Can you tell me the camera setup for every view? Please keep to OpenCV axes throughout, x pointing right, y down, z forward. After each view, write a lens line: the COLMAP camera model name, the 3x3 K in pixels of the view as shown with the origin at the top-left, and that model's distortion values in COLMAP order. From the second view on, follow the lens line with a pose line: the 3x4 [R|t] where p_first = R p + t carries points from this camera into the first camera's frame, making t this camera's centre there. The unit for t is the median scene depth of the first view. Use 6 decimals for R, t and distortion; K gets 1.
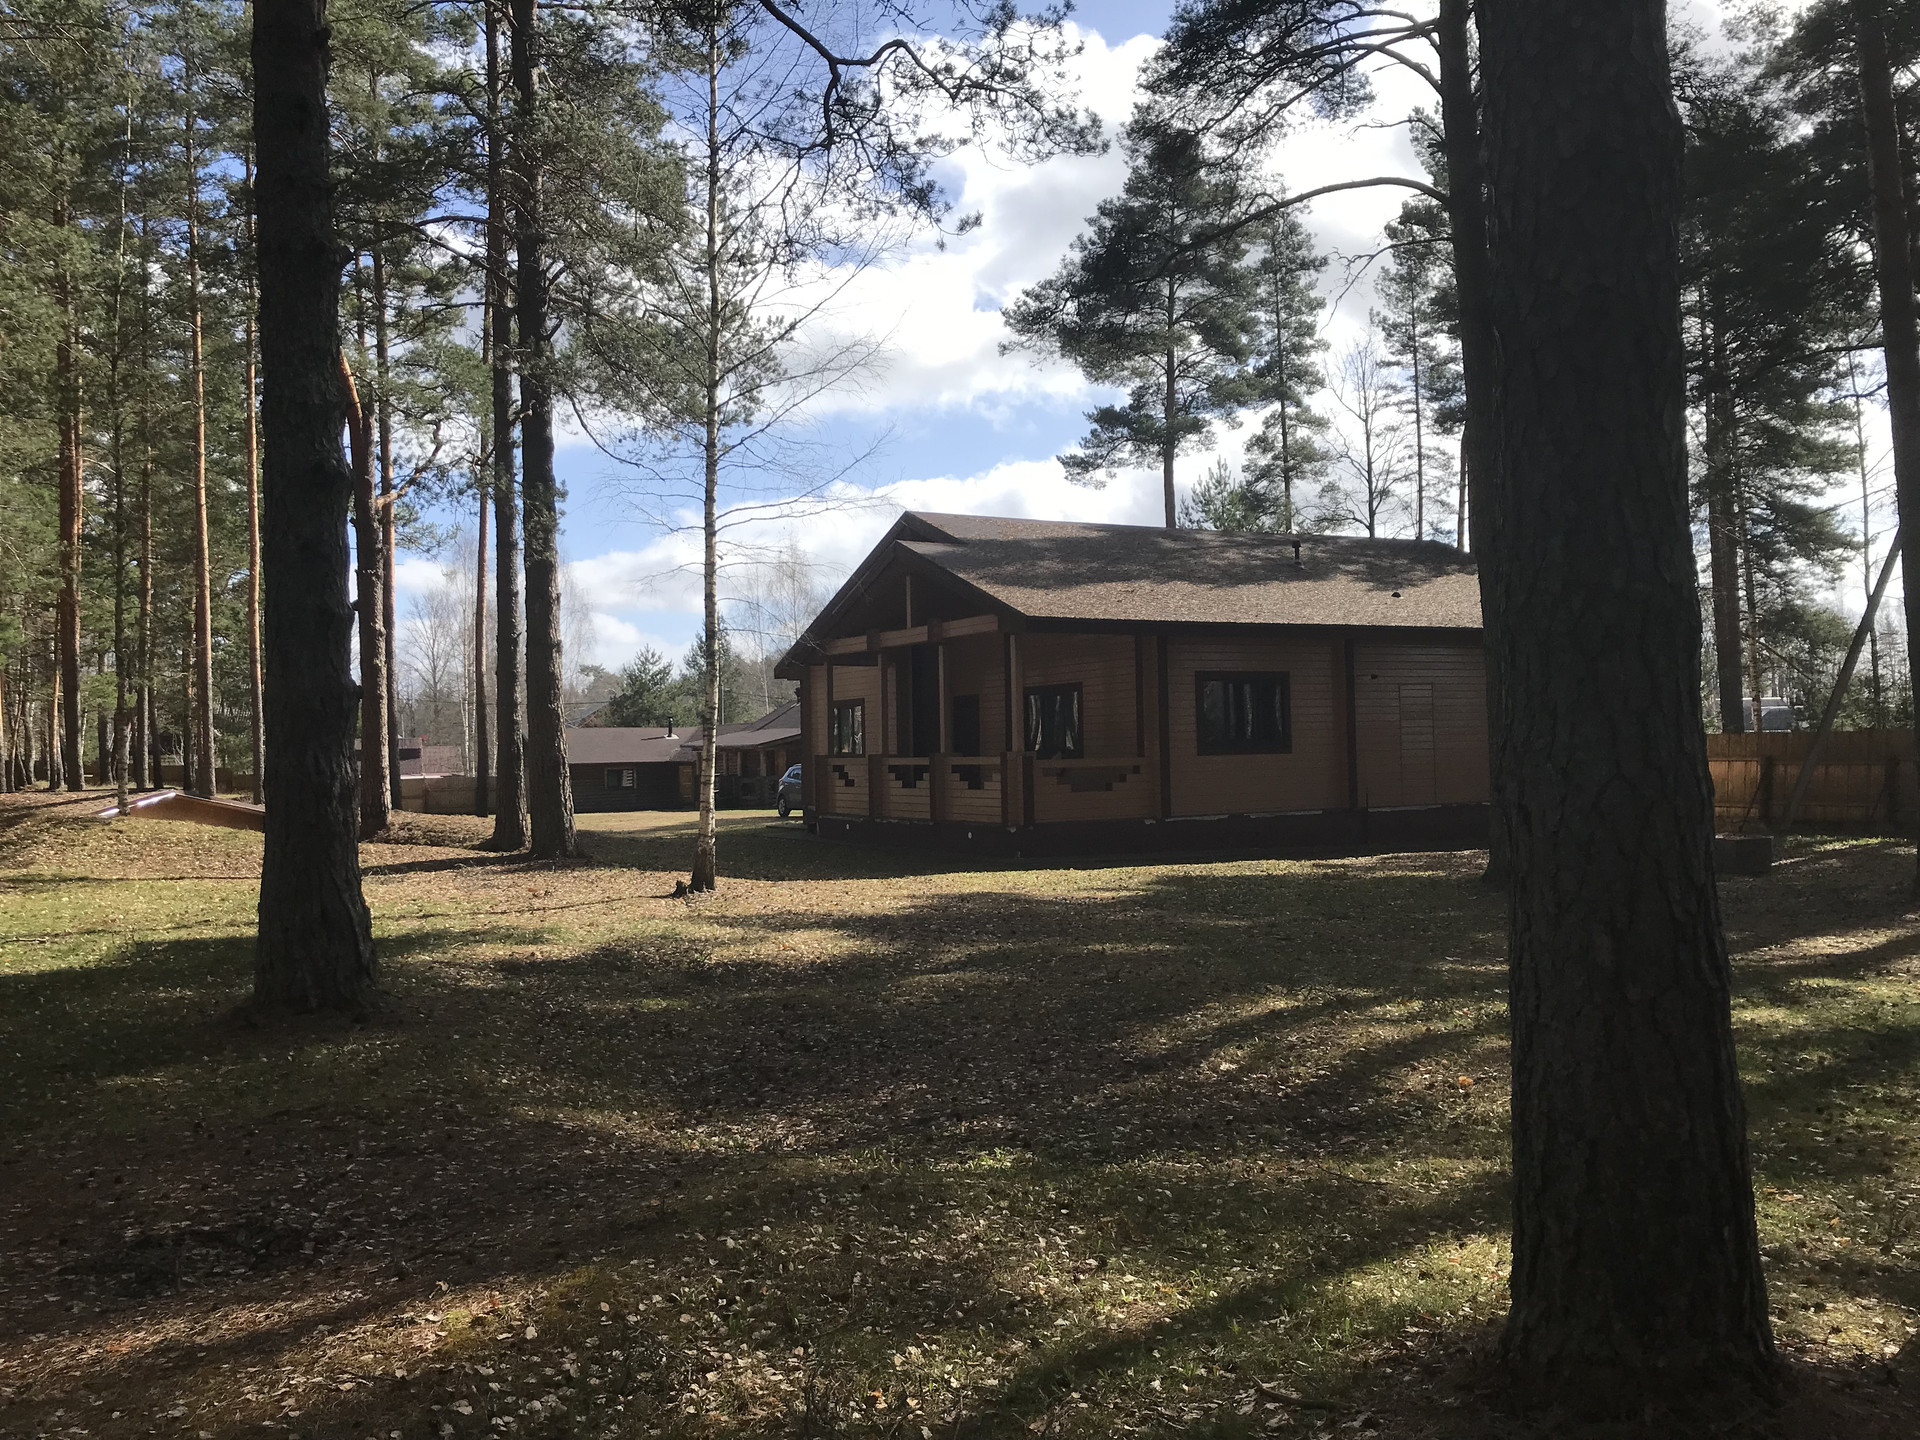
lens RADIAL K [[1572.2, 0, 959.6], [0, 1572.2, 719.0], [0, 0, 1]] dist [0.036137, -0.037492]
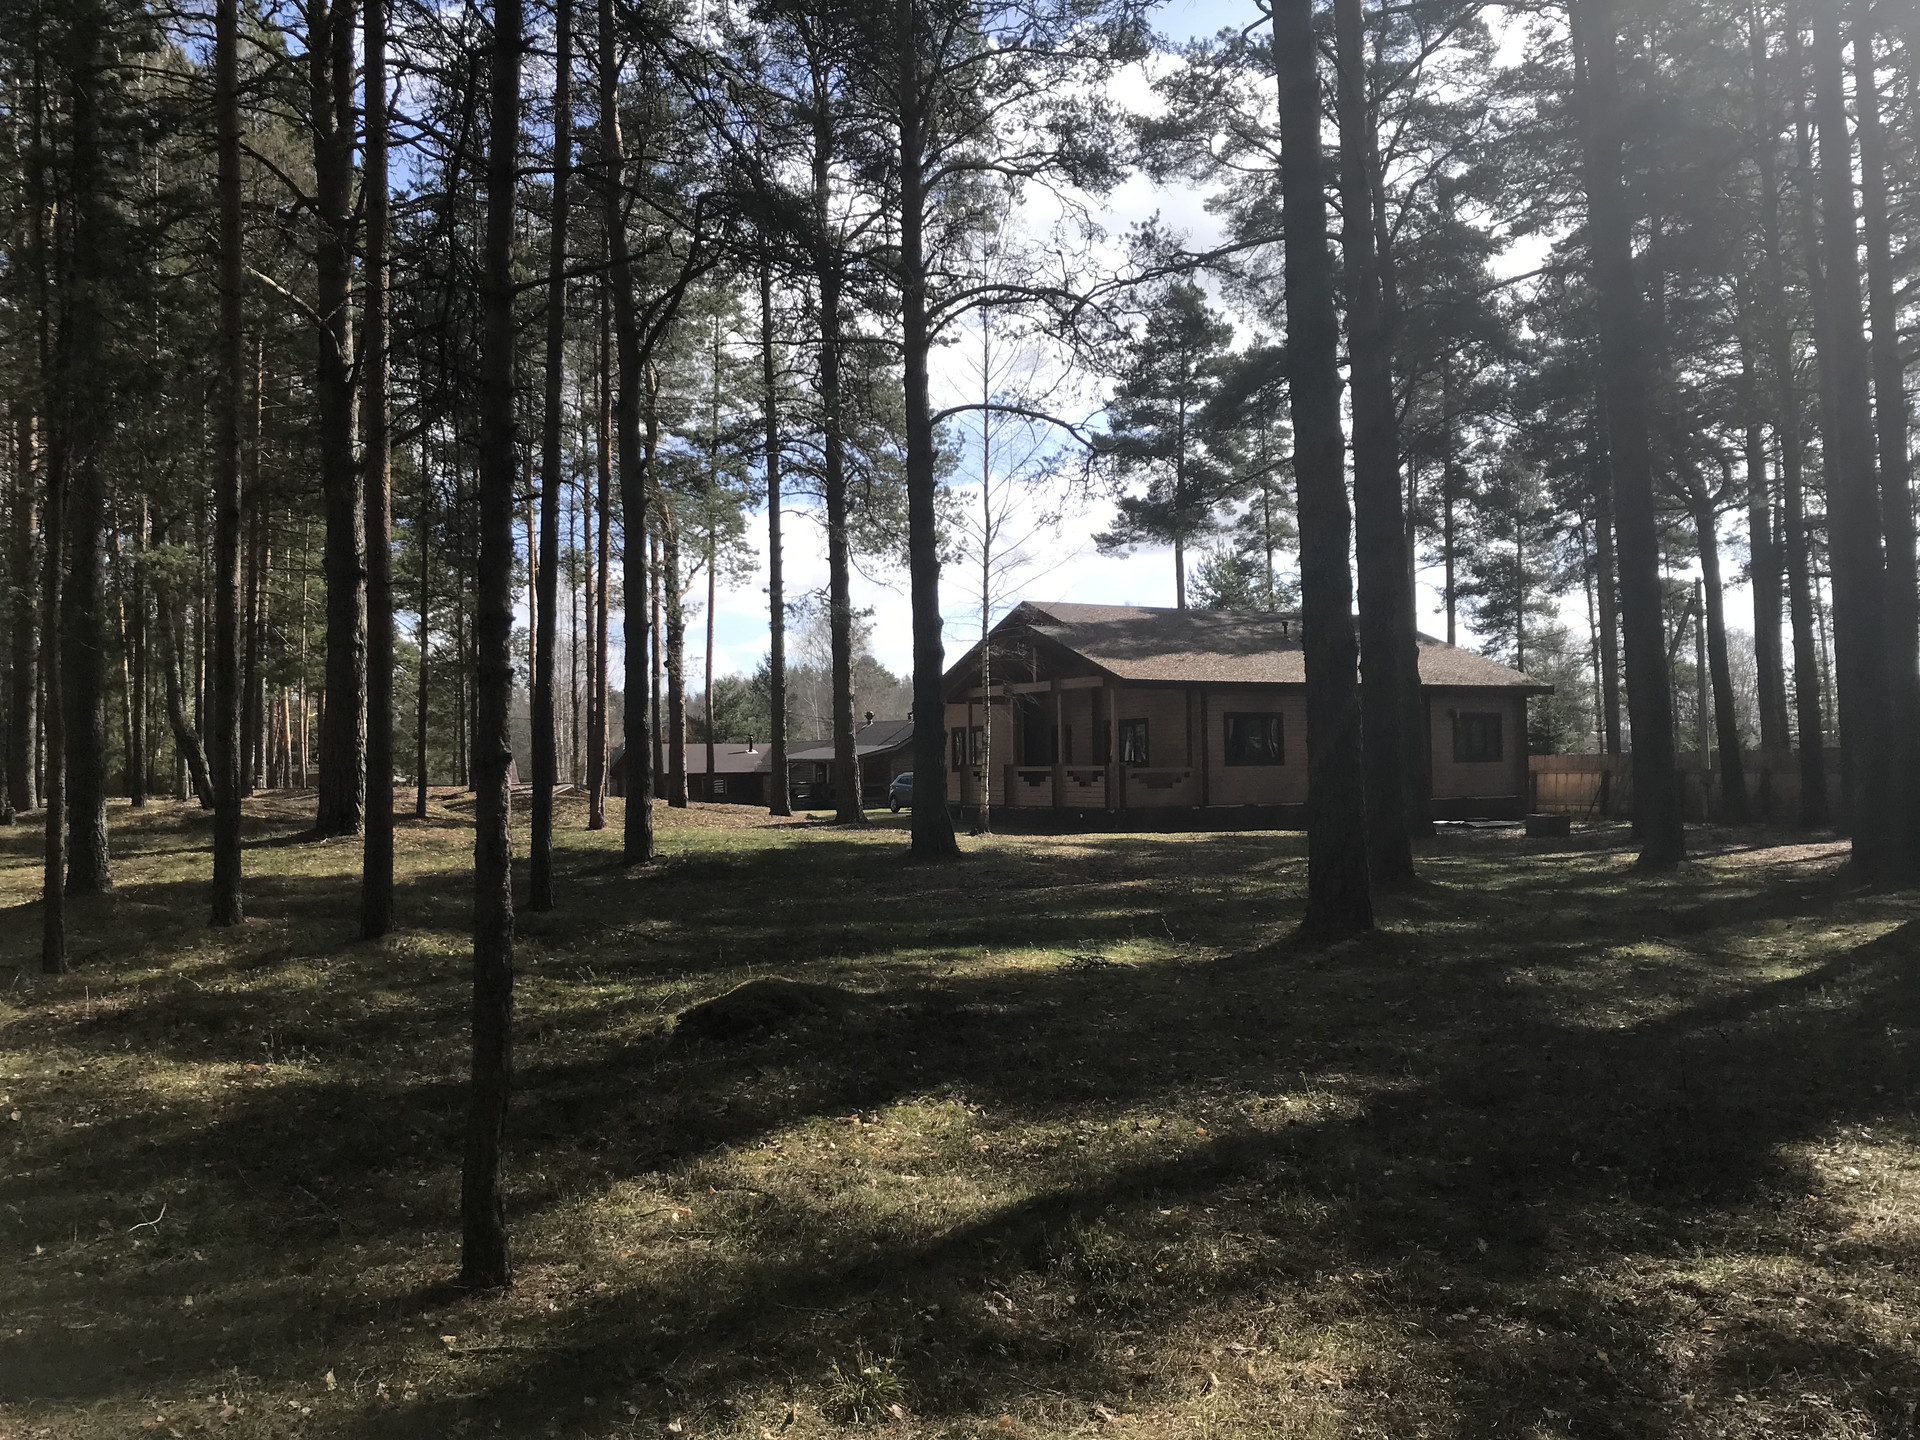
lens RADIAL K [[1572.2, 0, 960.3], [0, 1572.2, 722.2], [0, 0, 1]] dist [0.036137, -0.037492]
pose [[0.999722, 0.006391, 0.022675, -0.075613], [-0.006195, 0.999943, -0.008703, -0.002755], [-0.022730, 0.008560, 0.999705, -0.286328]]
